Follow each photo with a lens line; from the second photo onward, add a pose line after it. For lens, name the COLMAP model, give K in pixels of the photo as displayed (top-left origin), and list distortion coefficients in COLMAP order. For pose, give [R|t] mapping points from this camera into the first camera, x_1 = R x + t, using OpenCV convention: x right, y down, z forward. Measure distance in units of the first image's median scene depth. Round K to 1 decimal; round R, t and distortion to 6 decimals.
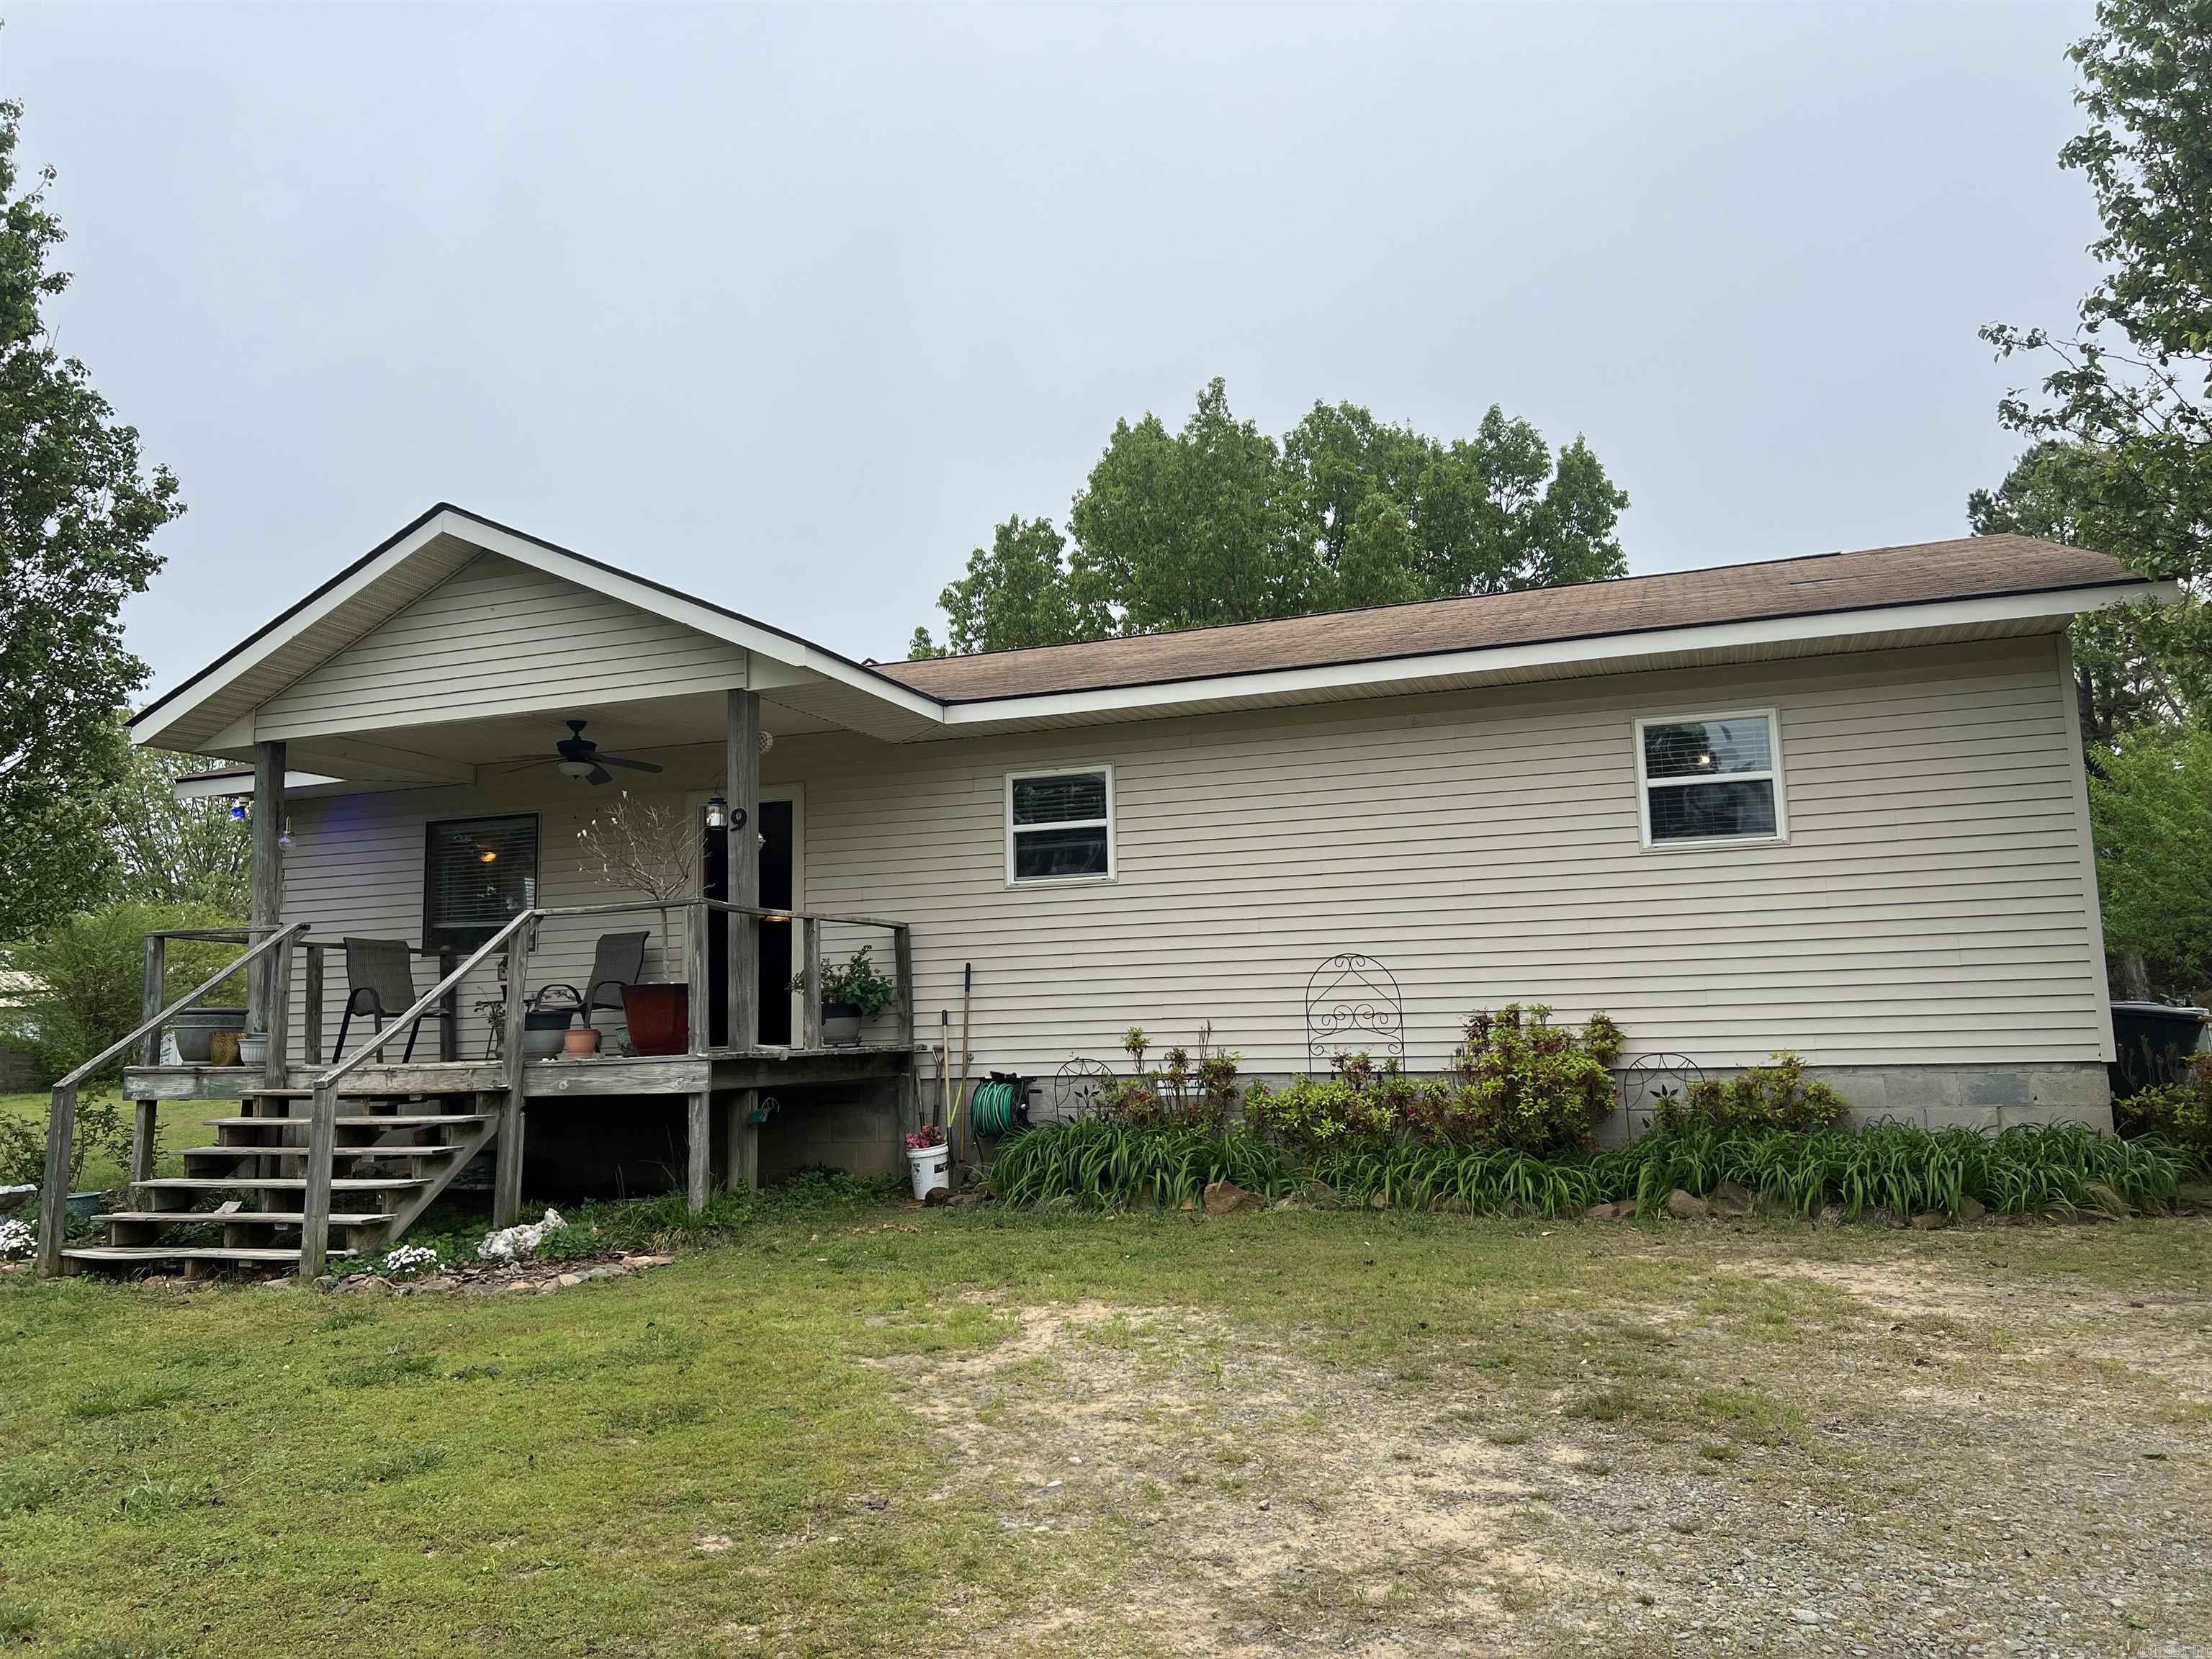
lens RADIAL K [[1654.0, 0, 1099.8], [0, 1654.0, 824.6], [0, 0, 1]] dist [0.067059, -0.089649]
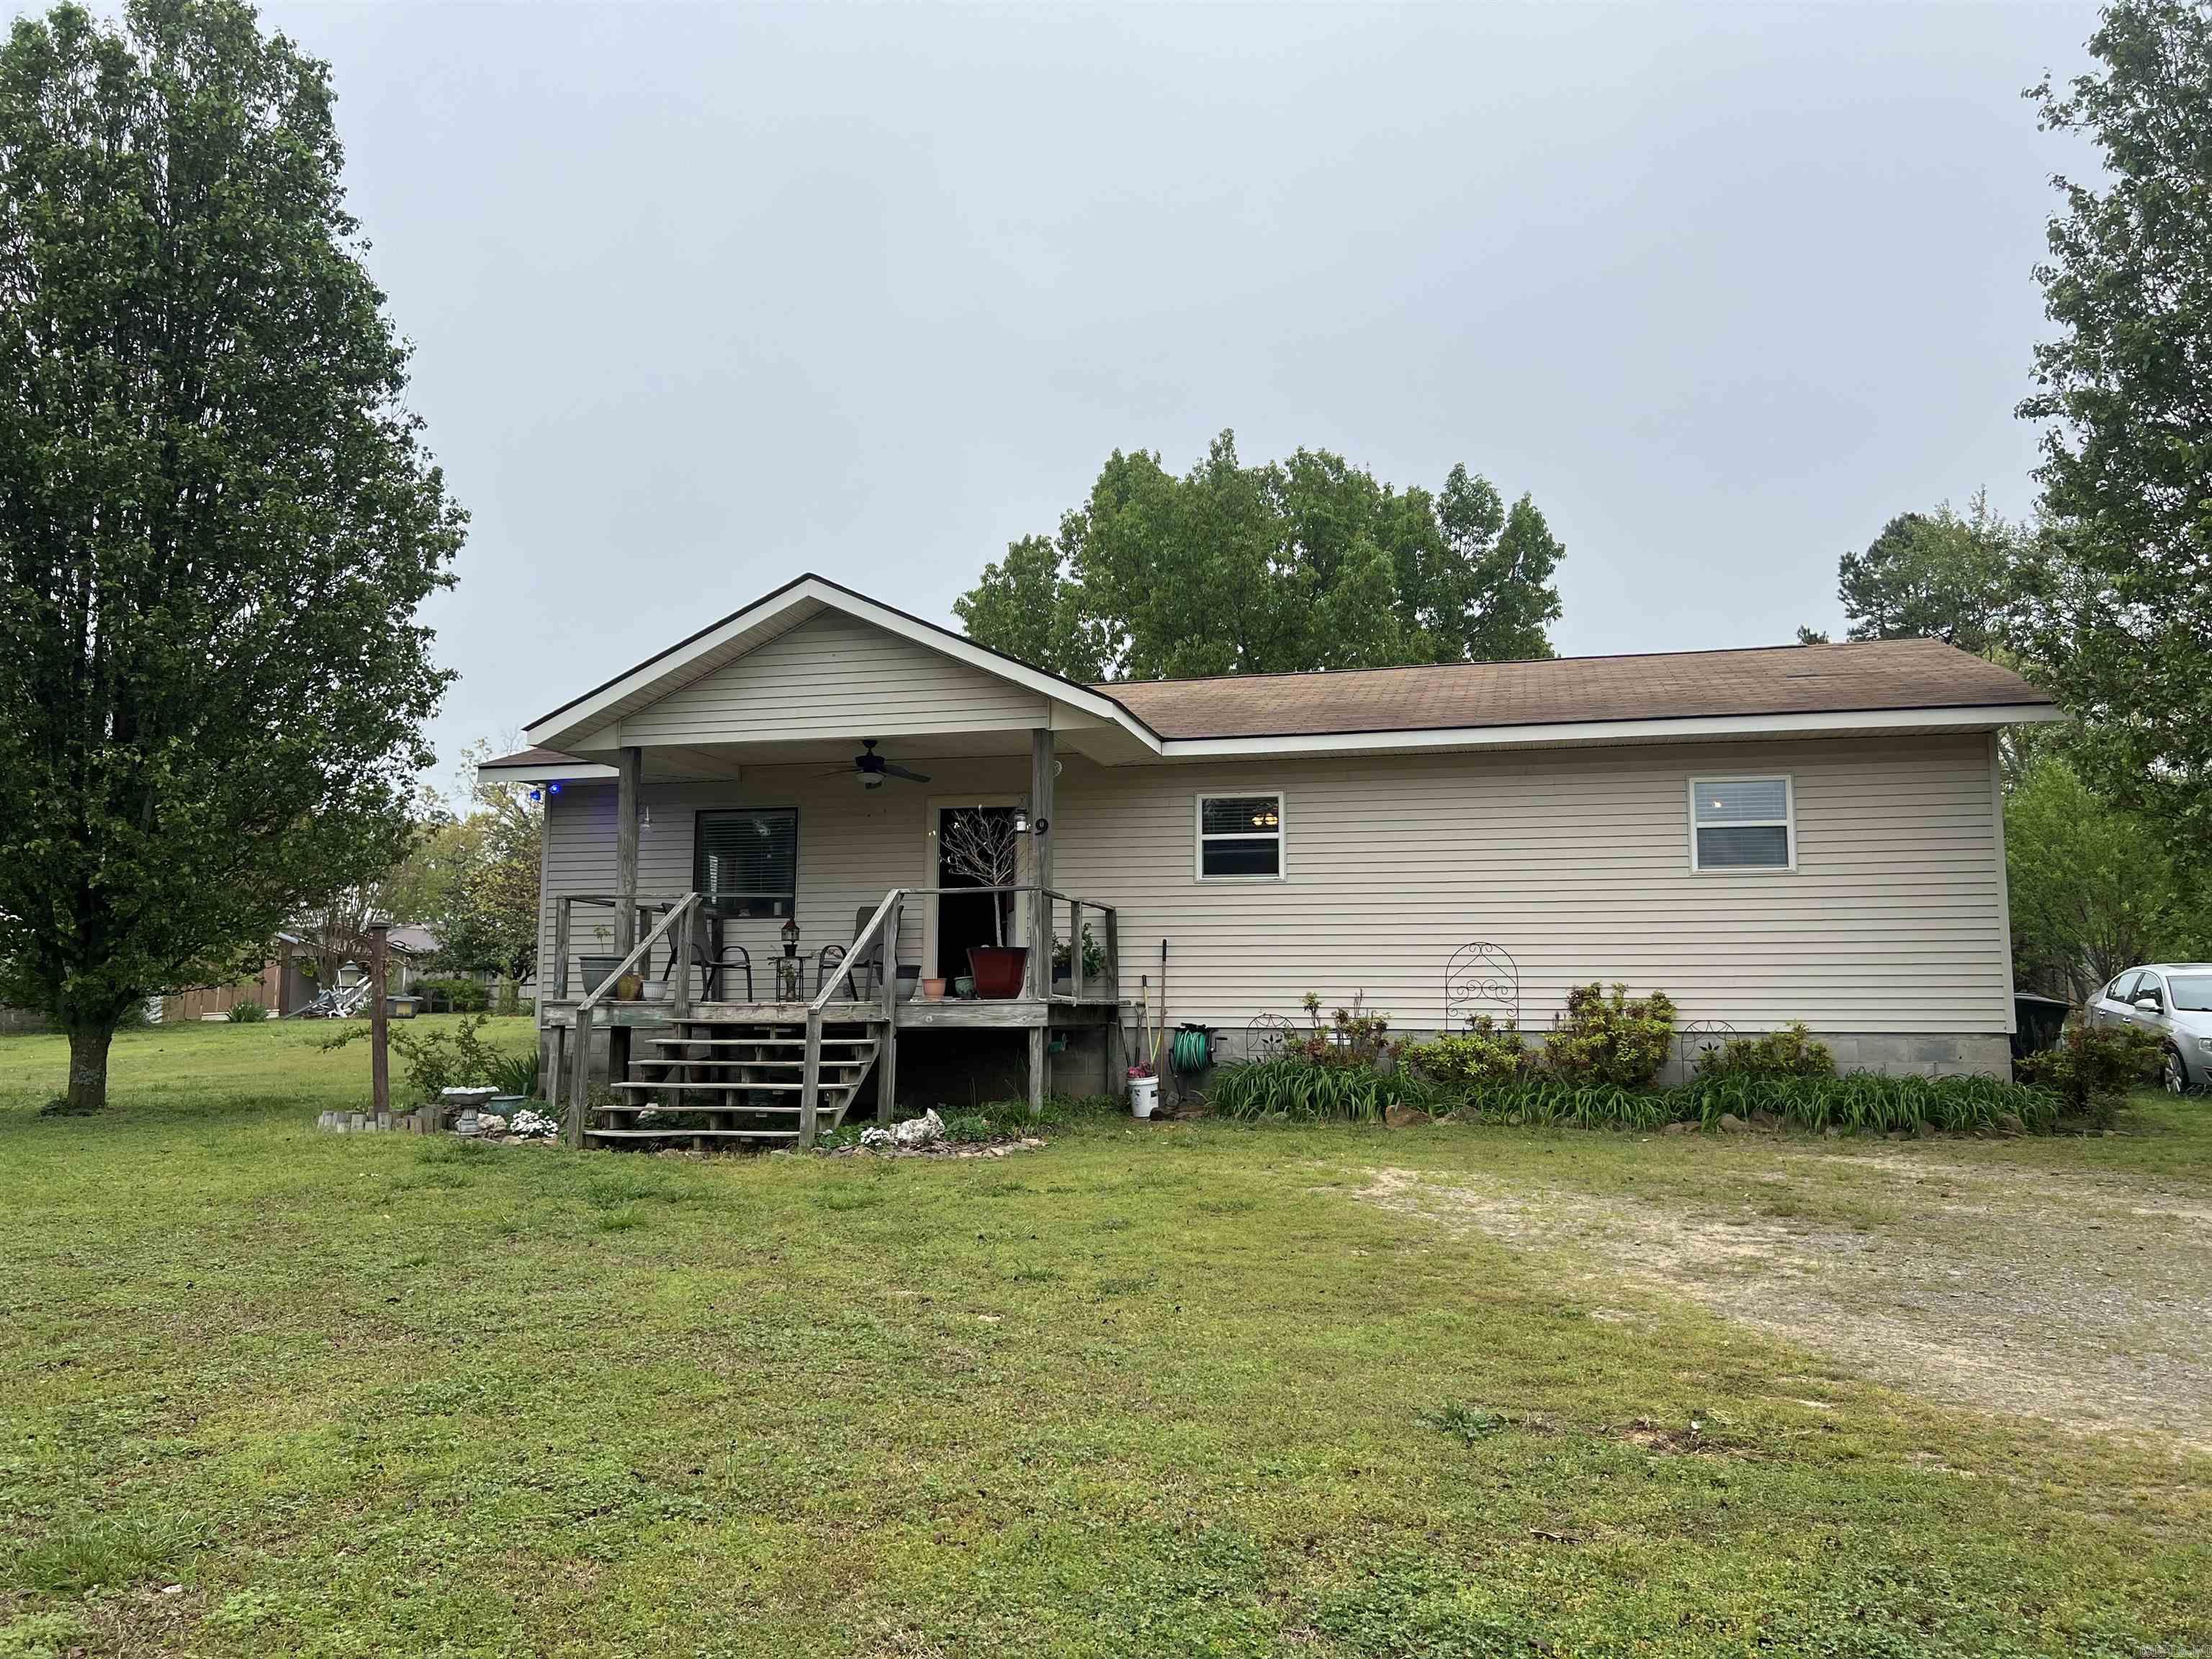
lens RADIAL K [[1654.0, 0, 1115.6], [0, 1654.0, 833.4], [0, 0, 1]] dist [0.067059, -0.089649]
pose [[0.994333, 0.038278, 0.099180, -0.283812], [-0.039896, 0.999100, 0.014375, -0.018684], [-0.098540, -0.018251, 0.994966, -0.321095]]
